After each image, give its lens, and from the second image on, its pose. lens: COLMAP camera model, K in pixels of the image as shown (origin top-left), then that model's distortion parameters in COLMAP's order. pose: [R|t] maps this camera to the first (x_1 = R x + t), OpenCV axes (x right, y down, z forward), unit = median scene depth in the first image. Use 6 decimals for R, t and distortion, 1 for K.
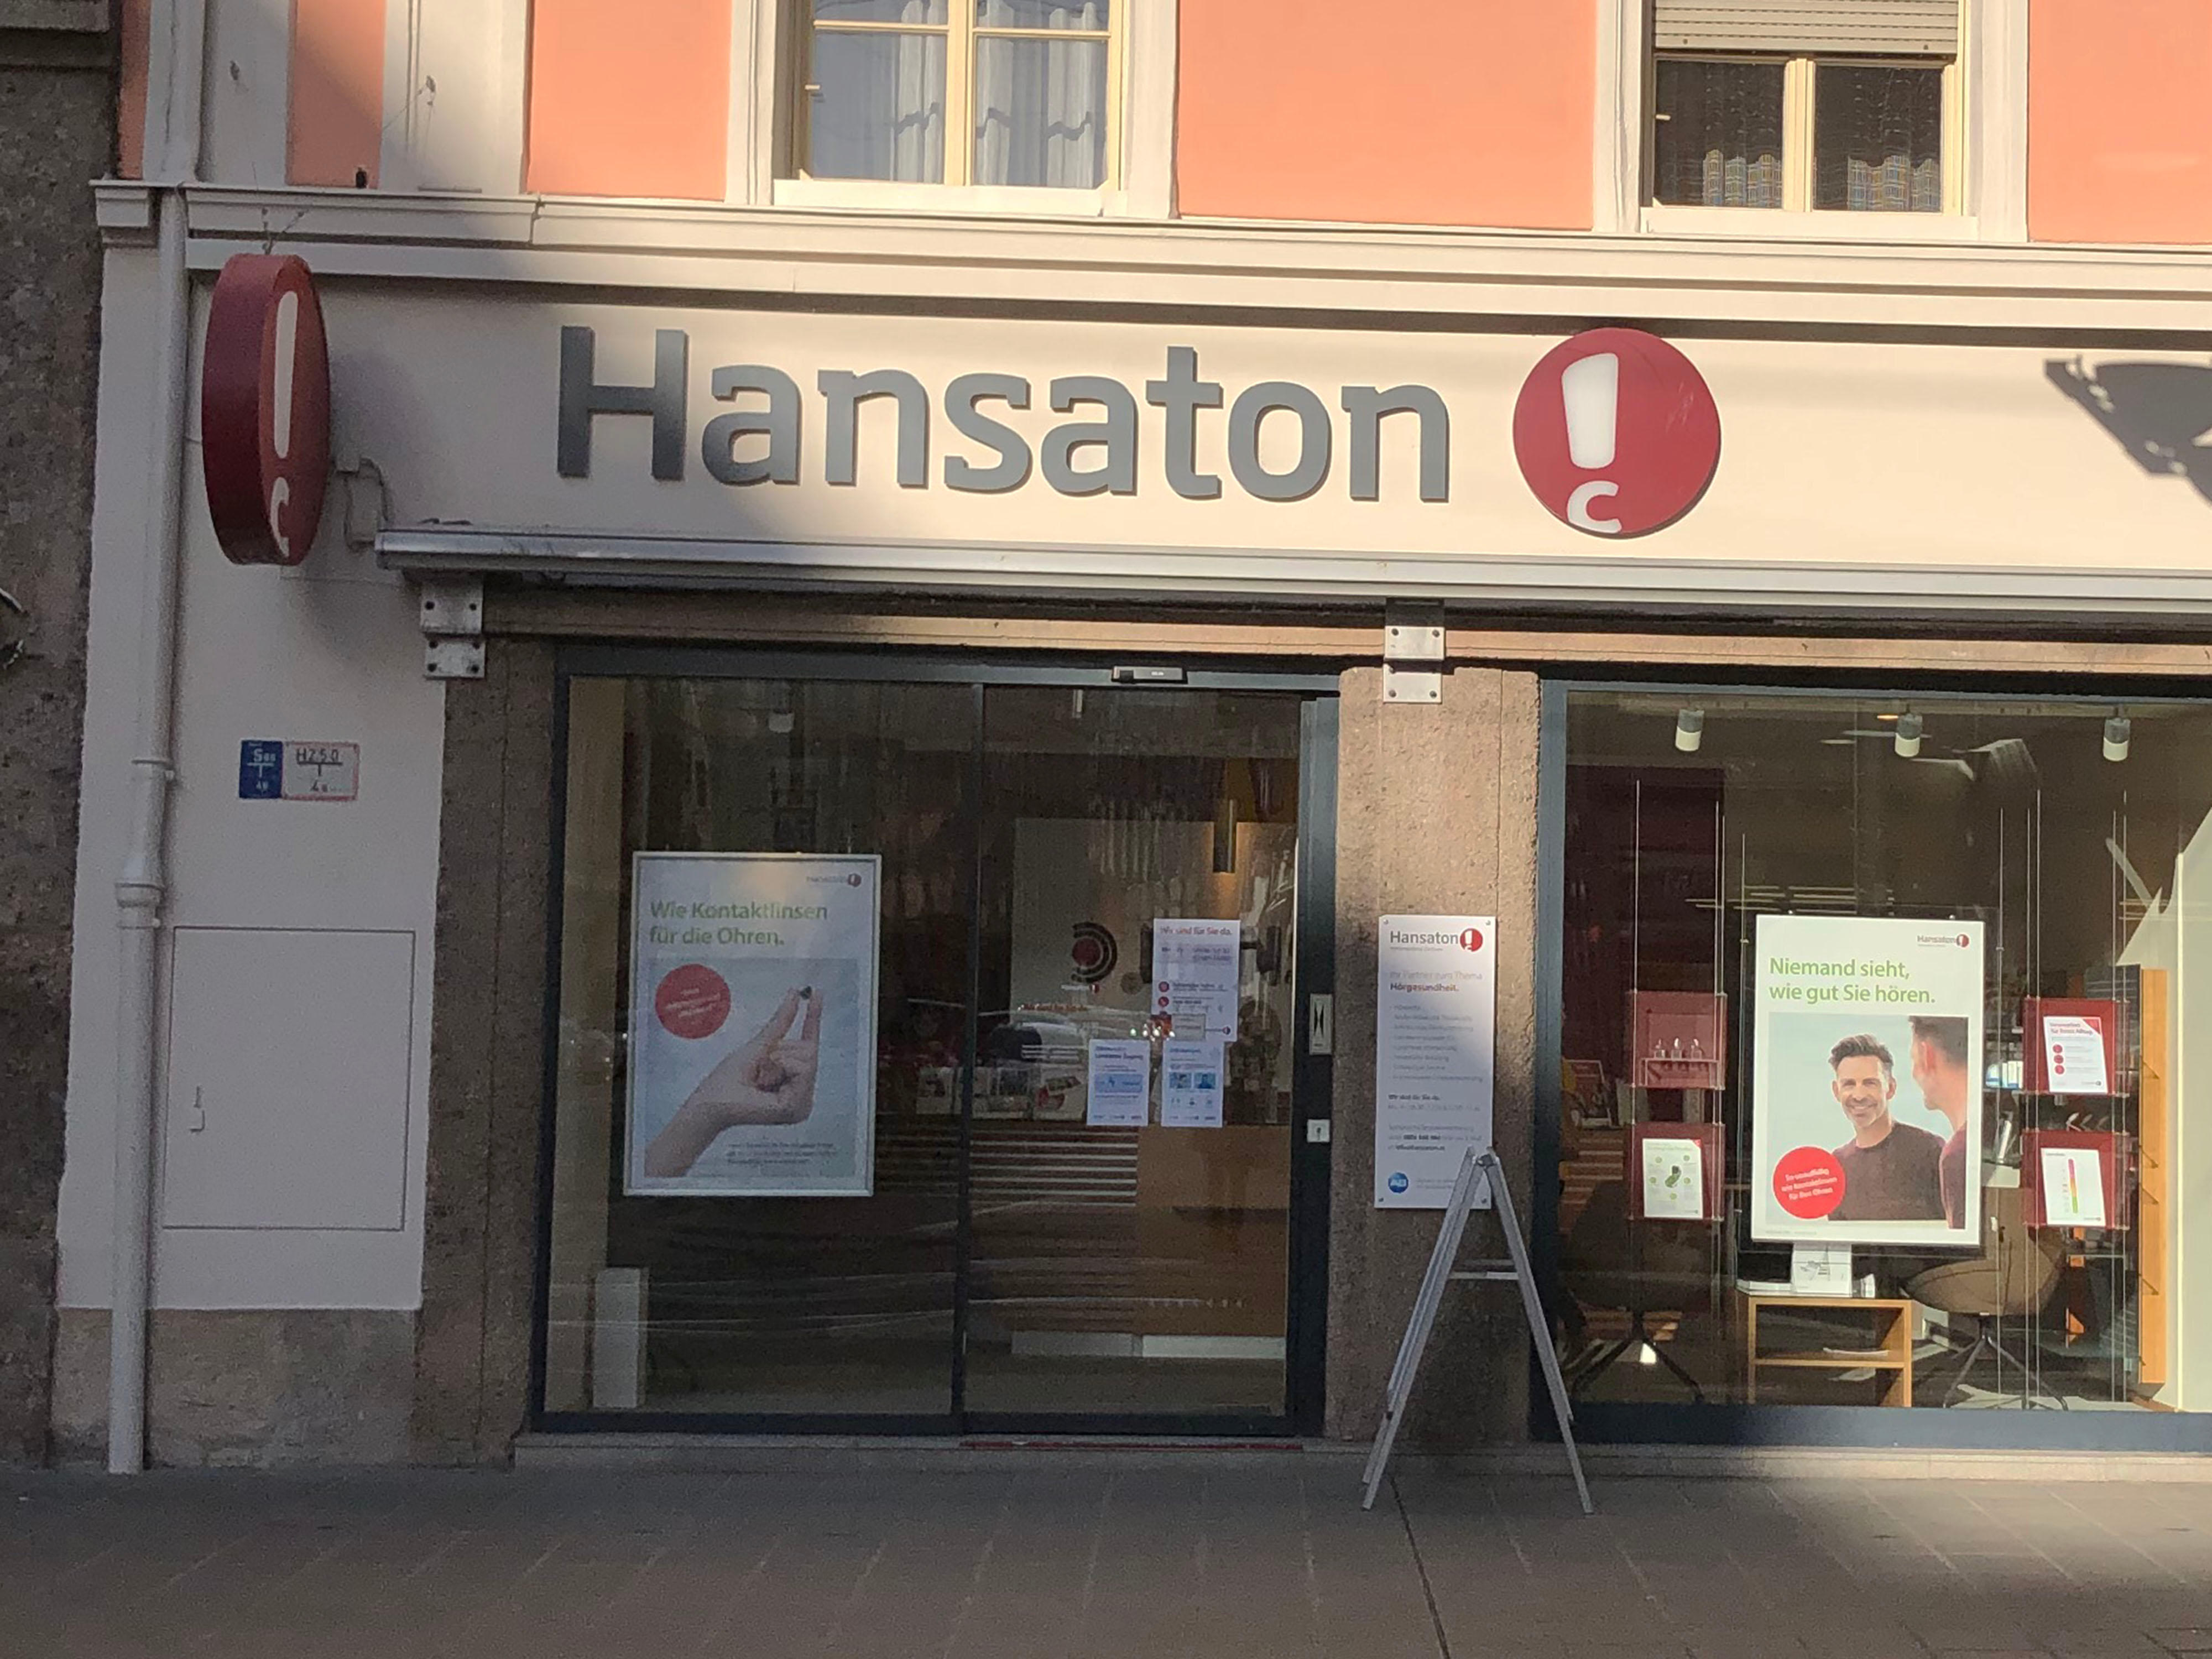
lens RADIAL K [[3864.2, 0, 1433.3], [0, 3864.2, 838.4], [0, 0, 1]] dist [0.118093, -0.465354]
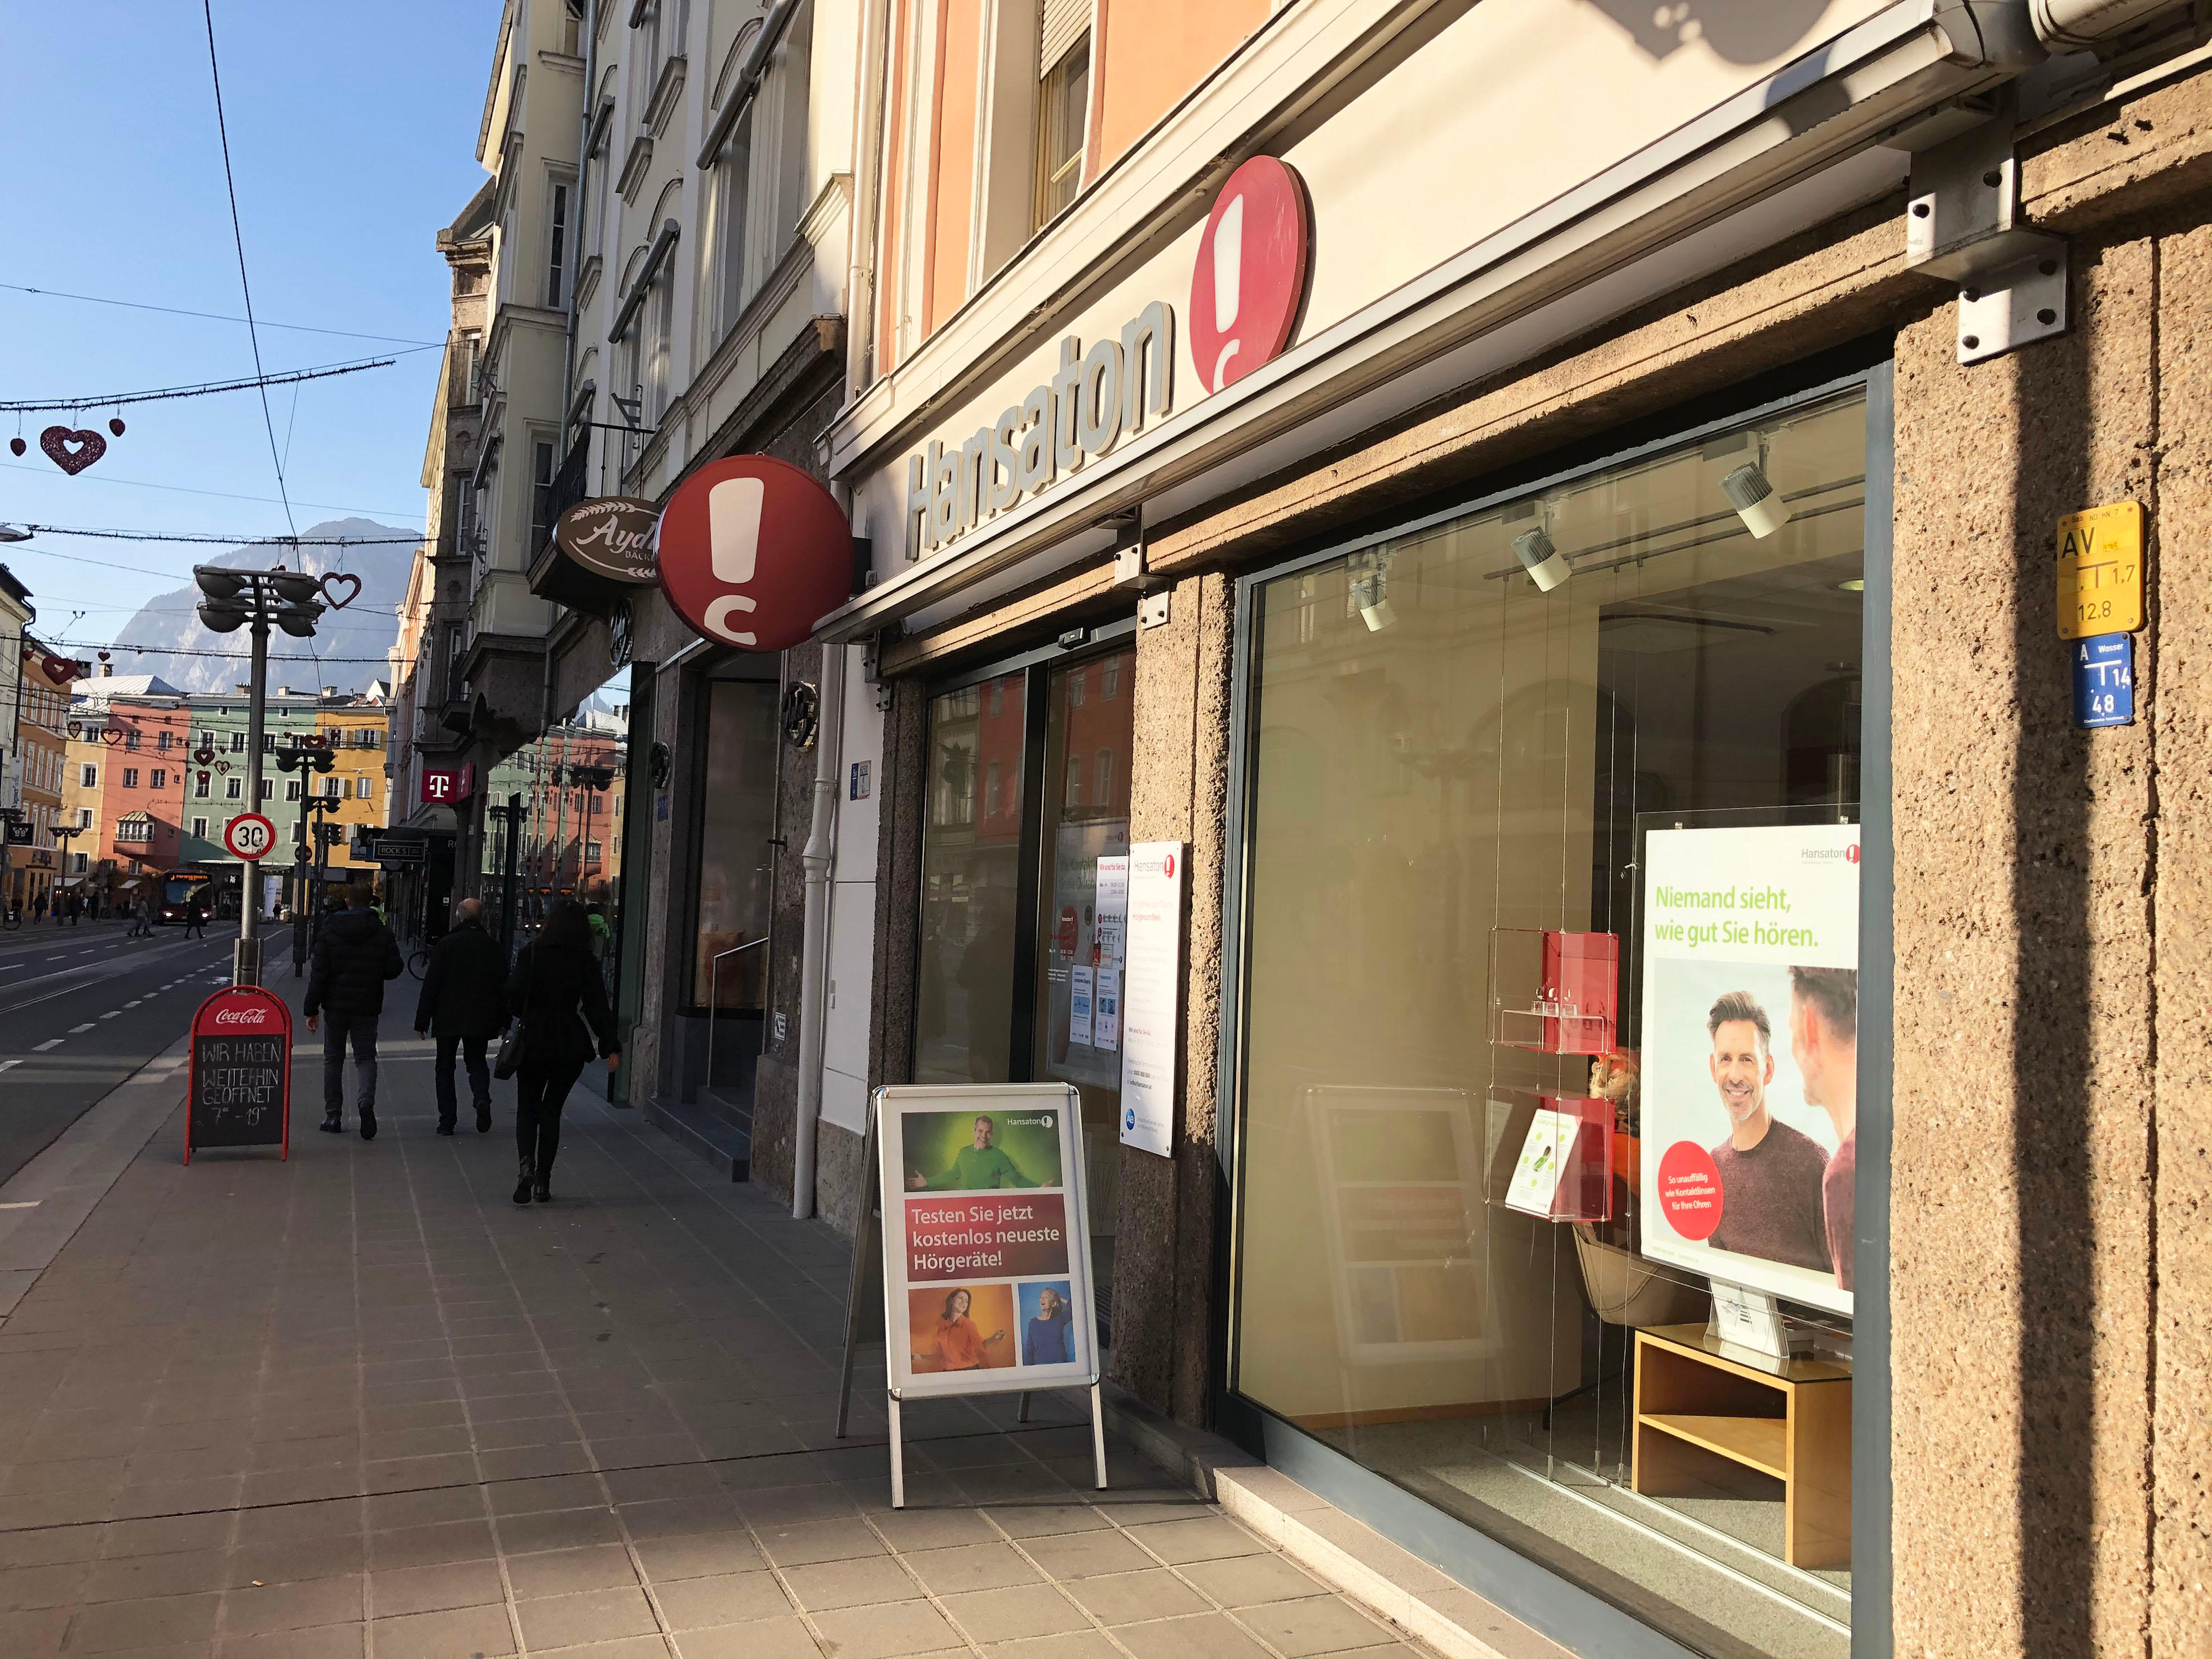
lens RADIAL K [[1799.8, 0, 1109.7], [0, 1799.8, 796.3], [0, 0, 1]] dist [0.091838, -0.312171]
pose [[0.336772, -0.069092, -0.939048, 0.388277], [0.011333, 0.997529, -0.069331, 0.036794], [0.941518, 0.012706, 0.336723, 0.778239]]
